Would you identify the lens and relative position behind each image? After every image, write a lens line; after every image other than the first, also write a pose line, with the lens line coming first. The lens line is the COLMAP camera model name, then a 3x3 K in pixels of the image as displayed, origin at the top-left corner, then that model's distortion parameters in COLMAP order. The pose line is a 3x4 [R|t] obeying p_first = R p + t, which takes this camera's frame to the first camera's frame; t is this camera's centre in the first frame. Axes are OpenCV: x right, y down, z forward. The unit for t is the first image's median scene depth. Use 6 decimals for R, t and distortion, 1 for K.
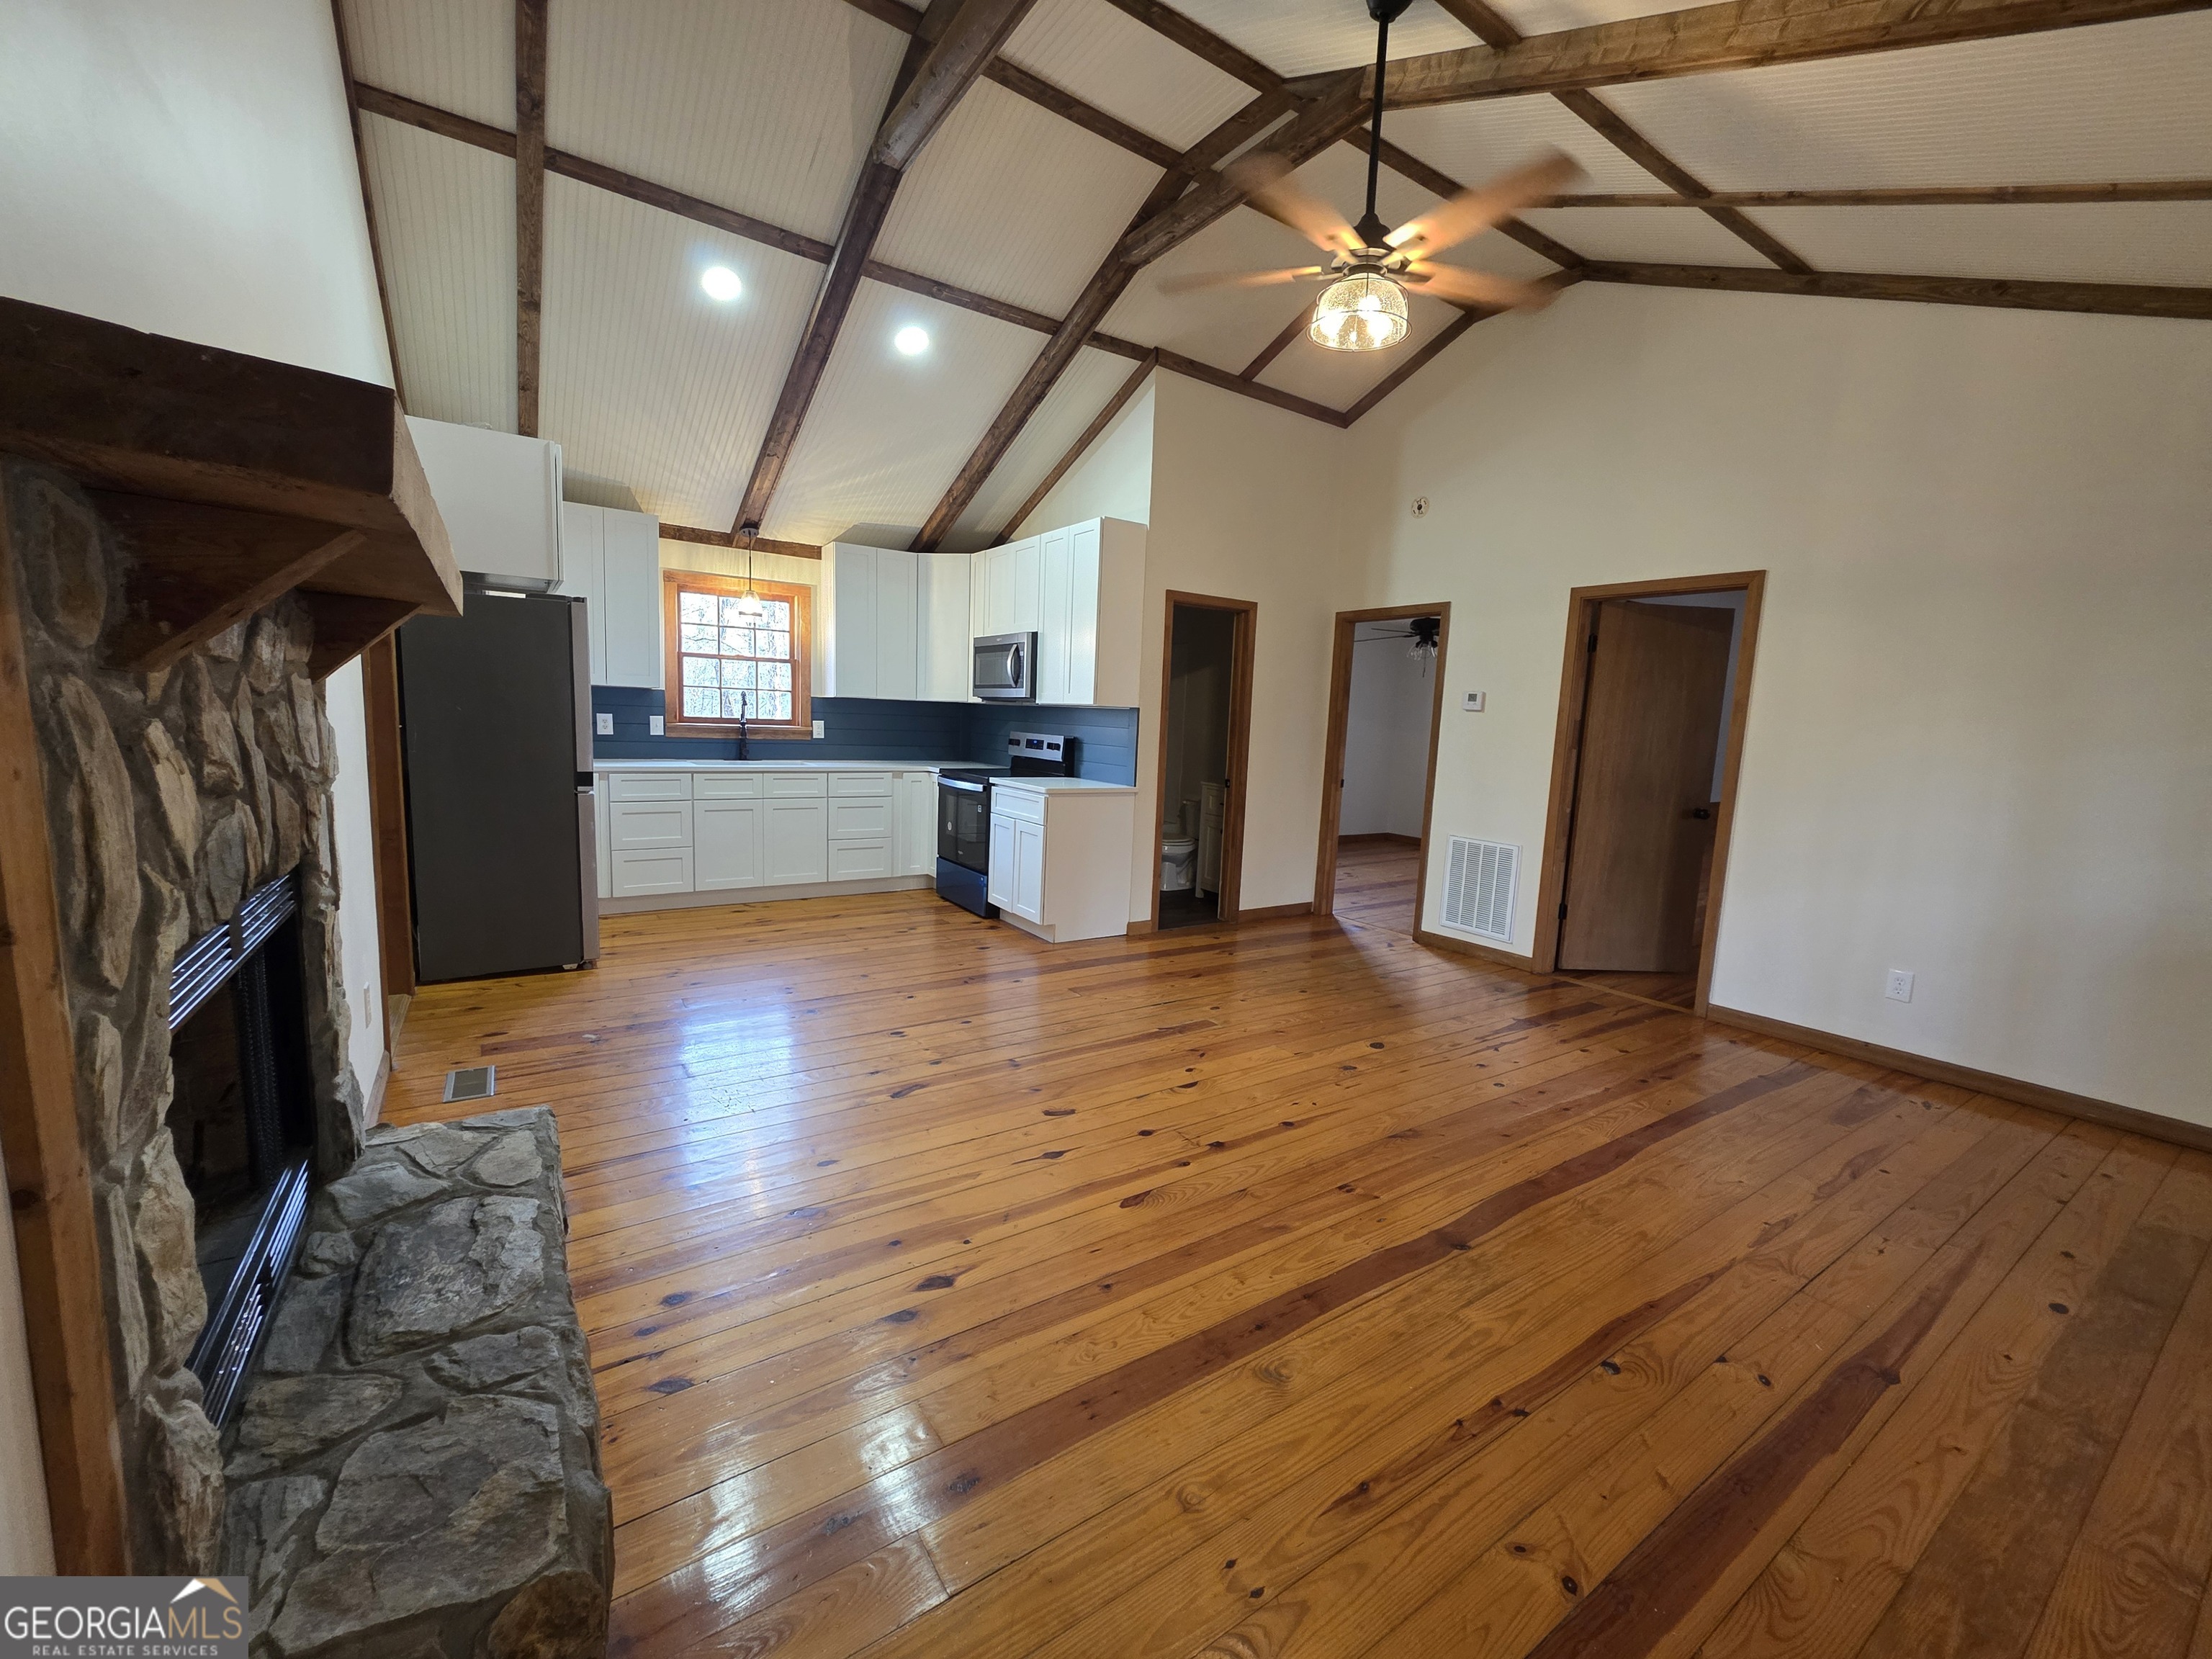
lens RADIAL K [[885.1, 0, 1107.6], [0, 885.1, 819.8], [0, 0, 1]] dist [0.002439, 0.000355]
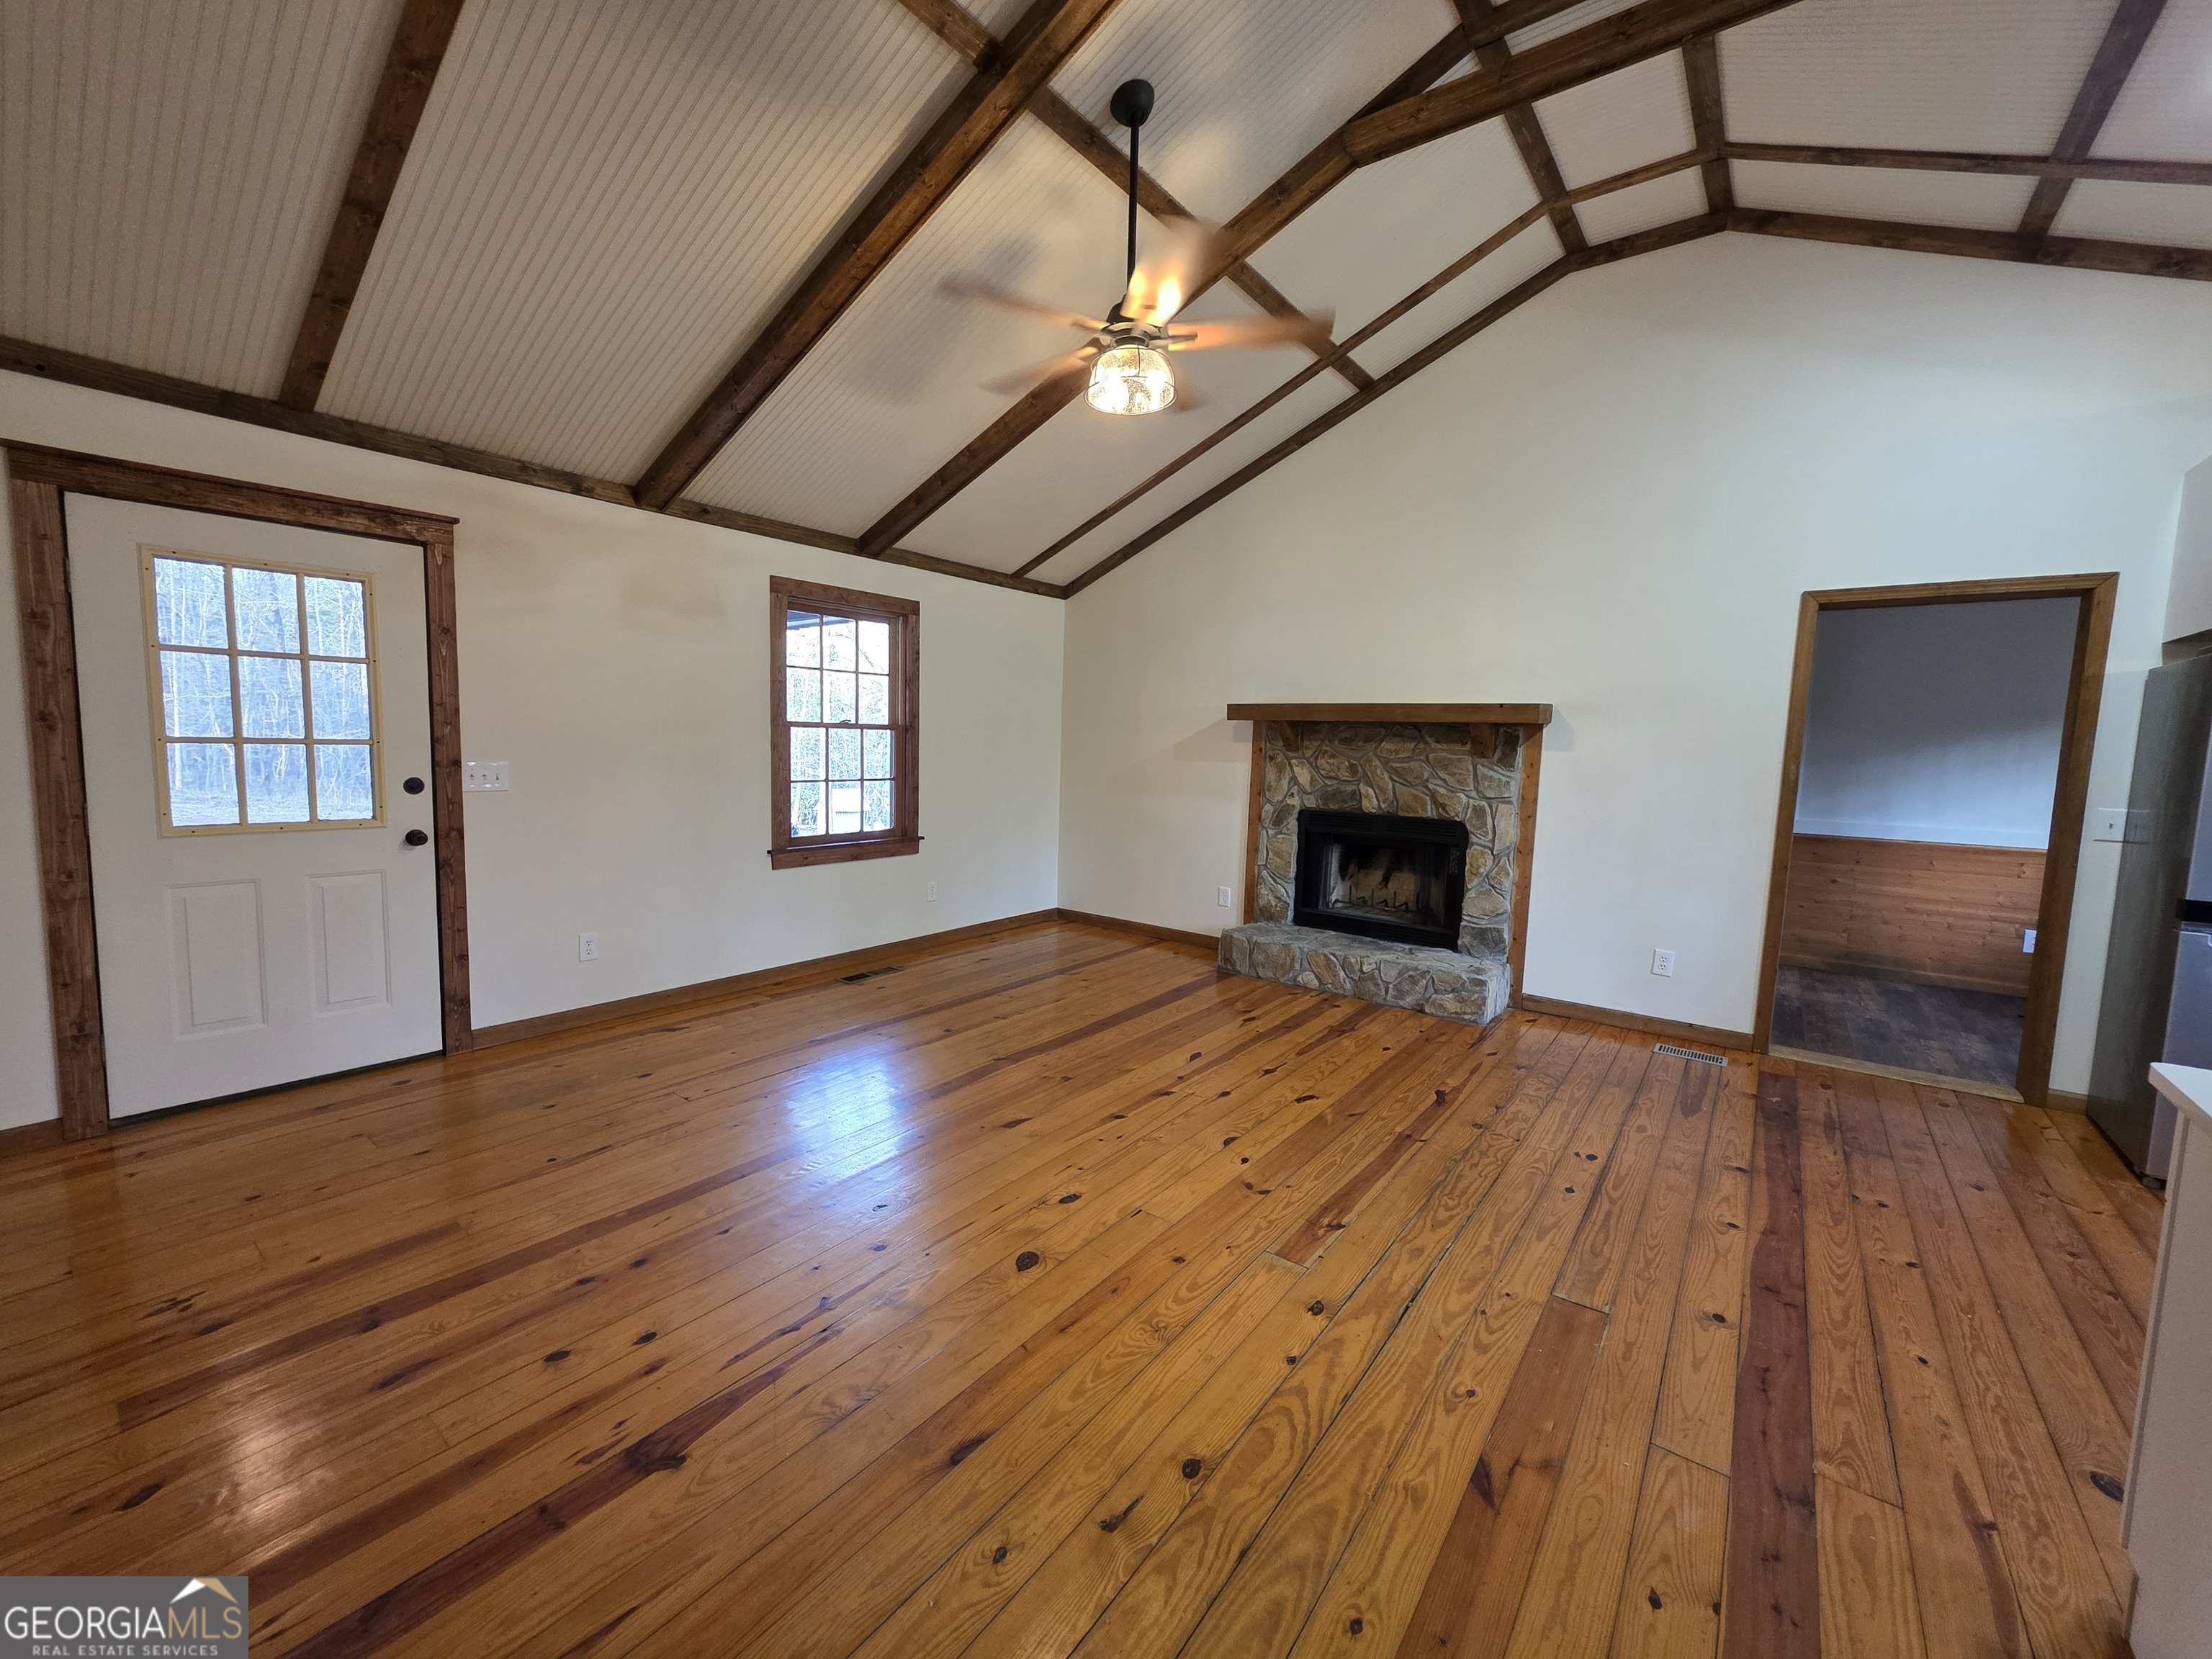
lens RADIAL K [[885.1, 0, 1104.3], [0, 885.1, 822.7], [0, 0, 1]] dist [0.002439, 0.000355]
pose [[-0.946735, -0.036743, -0.319909, 0.314362], [-0.103230, 0.975667, 0.193435, -0.119275], [0.305018, 0.216156, -0.927492, 1.034601]]
